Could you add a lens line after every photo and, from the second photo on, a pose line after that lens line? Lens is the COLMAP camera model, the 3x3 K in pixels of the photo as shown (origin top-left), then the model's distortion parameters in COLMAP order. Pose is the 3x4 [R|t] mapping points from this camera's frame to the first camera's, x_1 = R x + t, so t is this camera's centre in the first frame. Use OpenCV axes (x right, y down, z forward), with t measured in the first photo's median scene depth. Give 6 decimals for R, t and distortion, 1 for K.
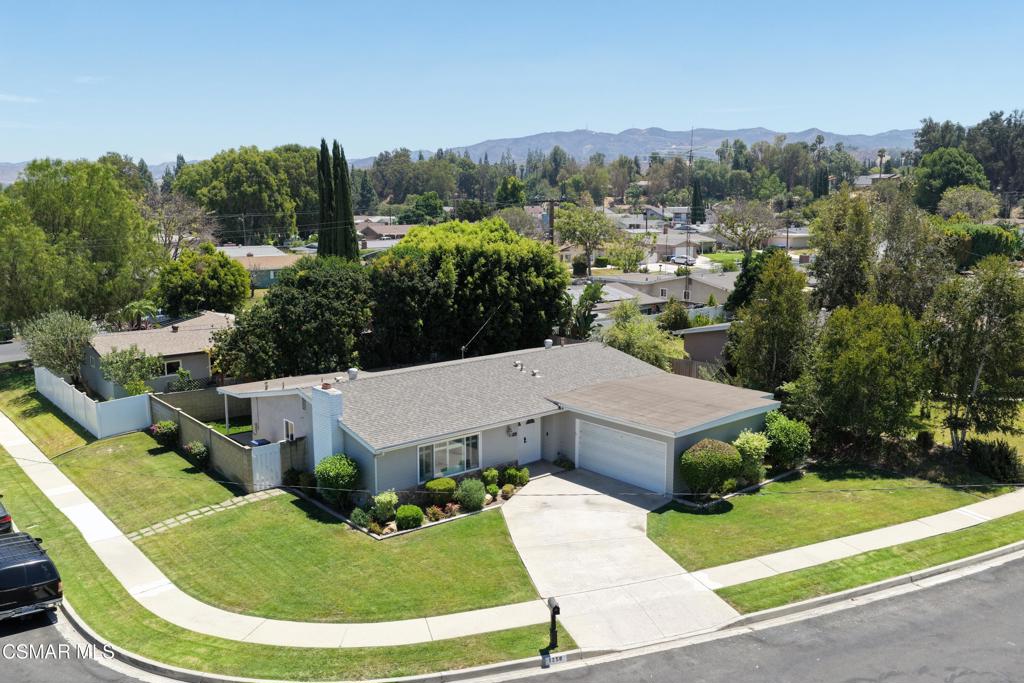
lens RADIAL K [[836.9, 0, 512.0], [0, 836.9, 341.5], [0, 0, 1]] dist [-0.004579, 0.004676]
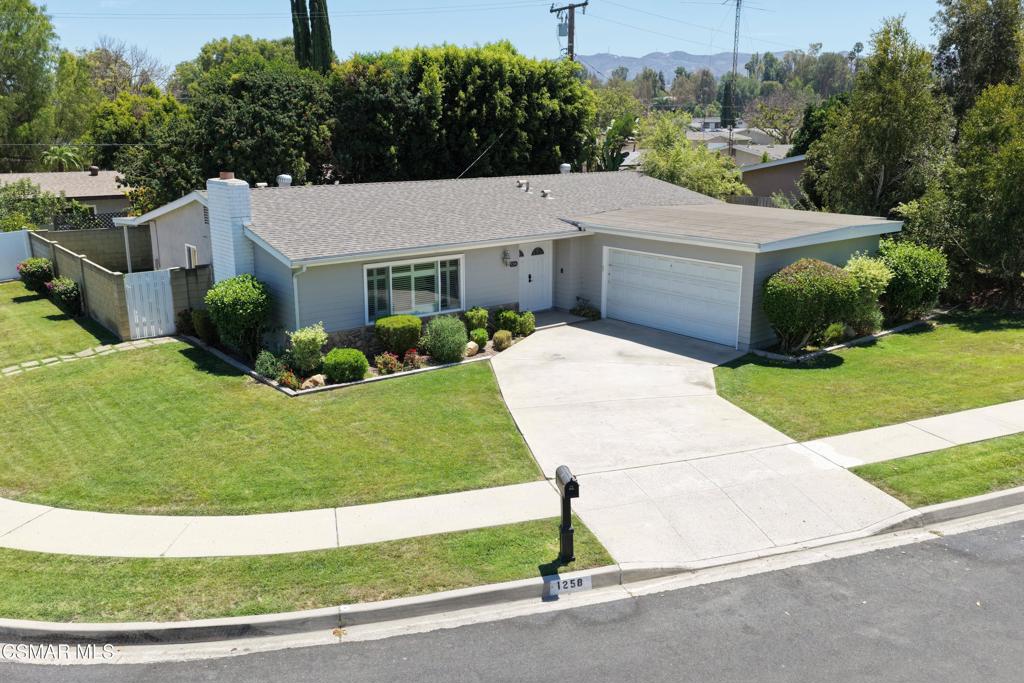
lens RADIAL K [[834.4, 0, 512.0], [0, 834.4, 341.5], [0, 0, 1]] dist [0.001600, 0.003450]
pose [[0.999745, 0.005424, -0.021898, 0.017242], [-0.003598, 0.996577, 0.082589, 0.120845], [0.022271, -0.082489, 0.996343, 0.319419]]
